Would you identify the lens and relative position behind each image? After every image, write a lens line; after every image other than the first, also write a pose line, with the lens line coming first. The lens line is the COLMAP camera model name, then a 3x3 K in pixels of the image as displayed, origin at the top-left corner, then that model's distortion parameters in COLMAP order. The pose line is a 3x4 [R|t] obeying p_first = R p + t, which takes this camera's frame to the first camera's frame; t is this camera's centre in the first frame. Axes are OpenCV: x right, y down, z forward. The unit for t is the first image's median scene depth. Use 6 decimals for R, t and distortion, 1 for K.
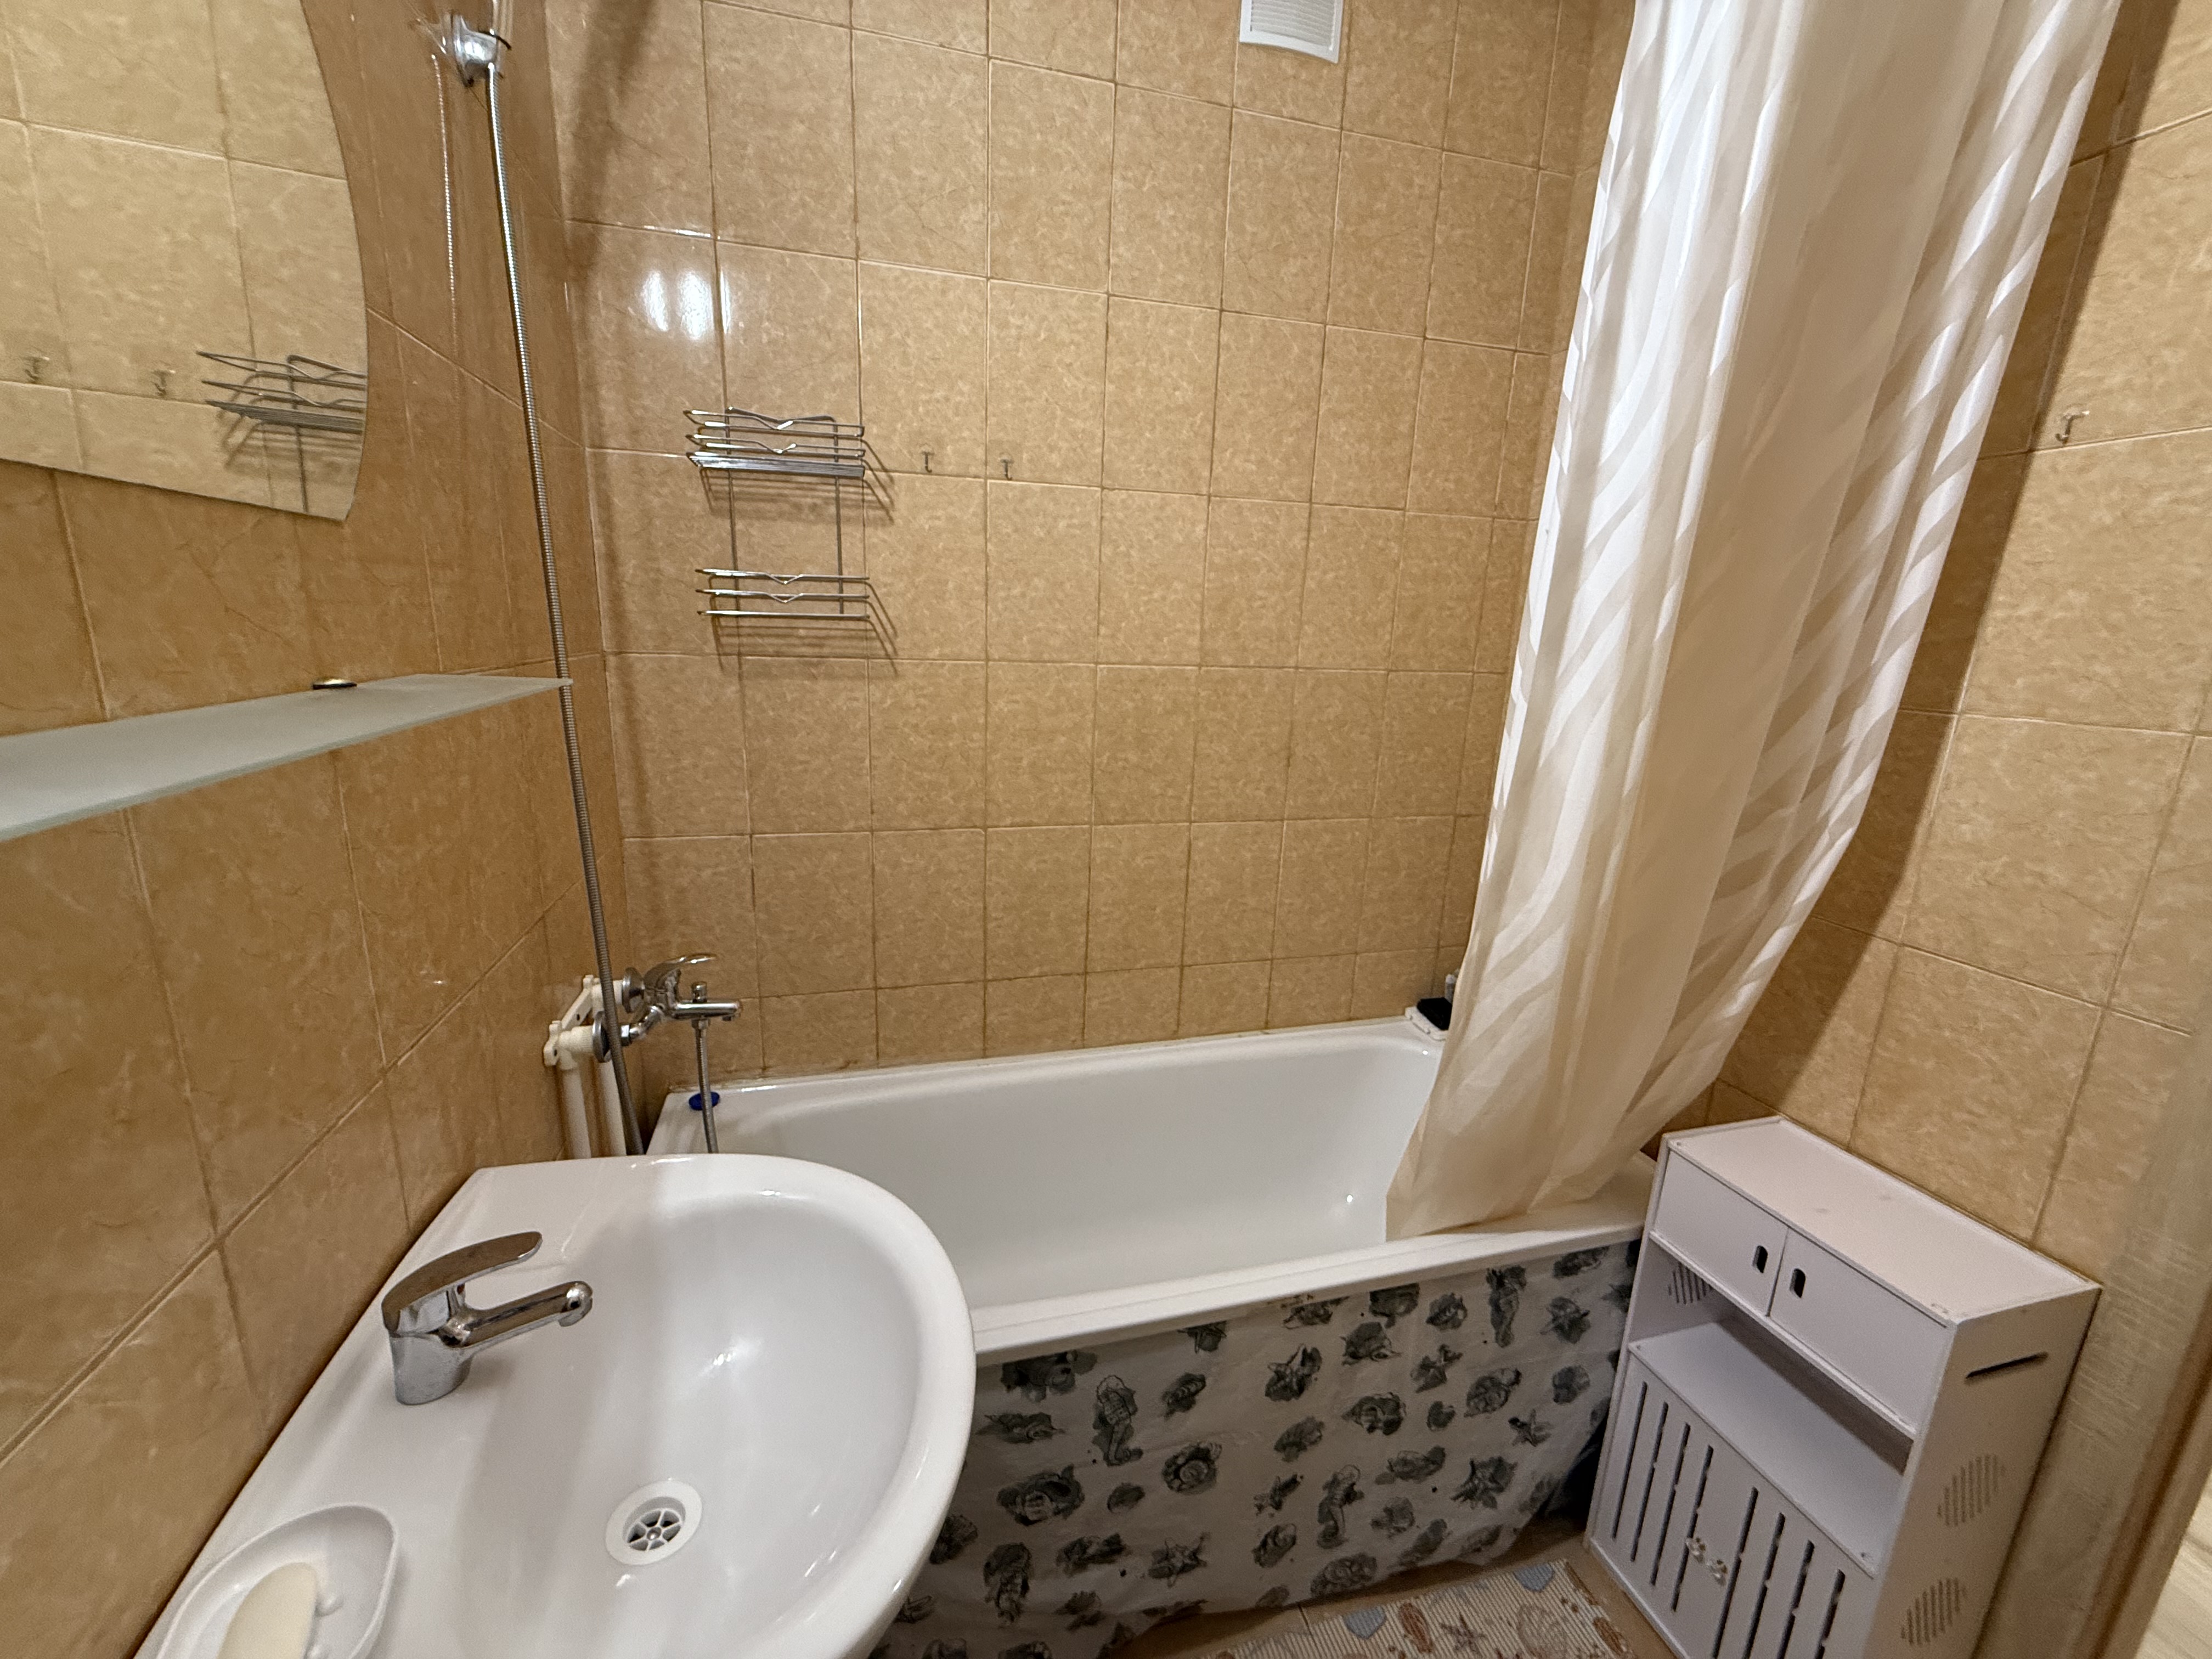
lens RADIAL K [[875.7, 0, 1095.0], [0, 875.7, 819.7], [0, 0, 1]] dist [0.002138, 0.000550]
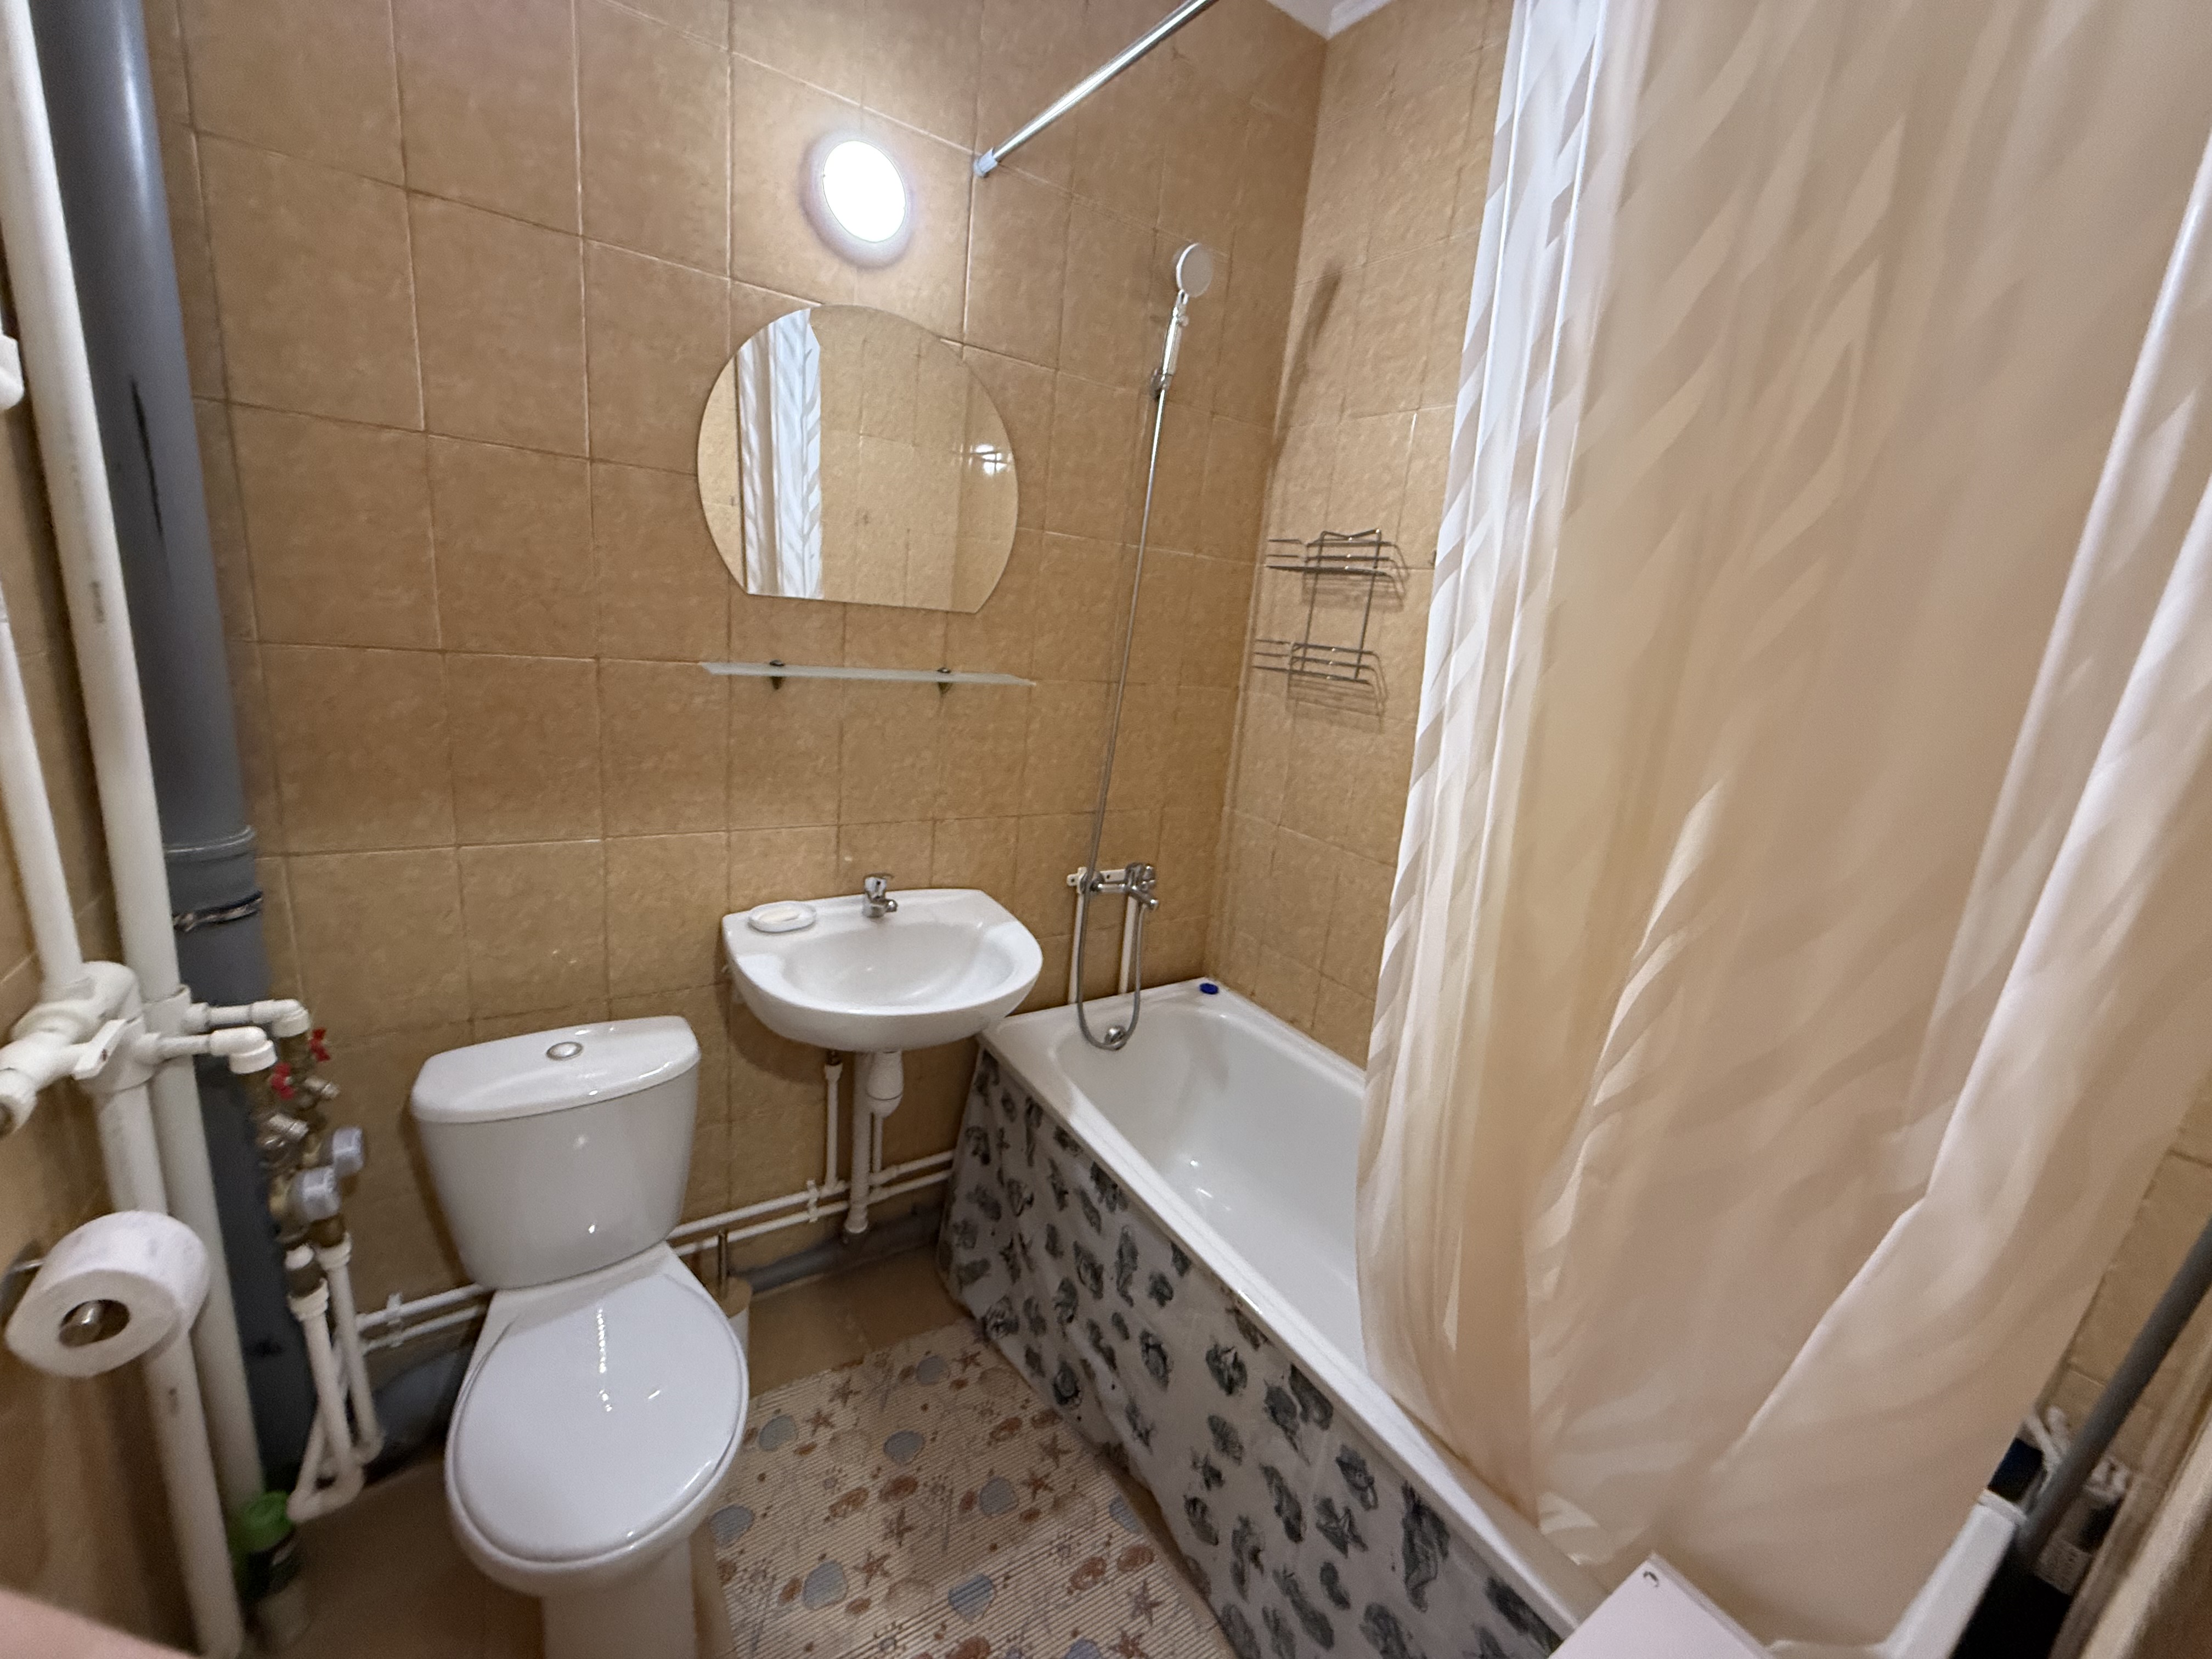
lens RADIAL K [[875.7, 0, 1107.8], [0, 875.7, 814.9], [0, 0, 1]] dist [0.002138, 0.000550]
pose [[0.323124, 0.220349, -0.920346, 0.859623], [-0.296037, 0.947243, 0.122854, -0.096276], [0.898862, 0.232759, 0.371308, 0.244157]]
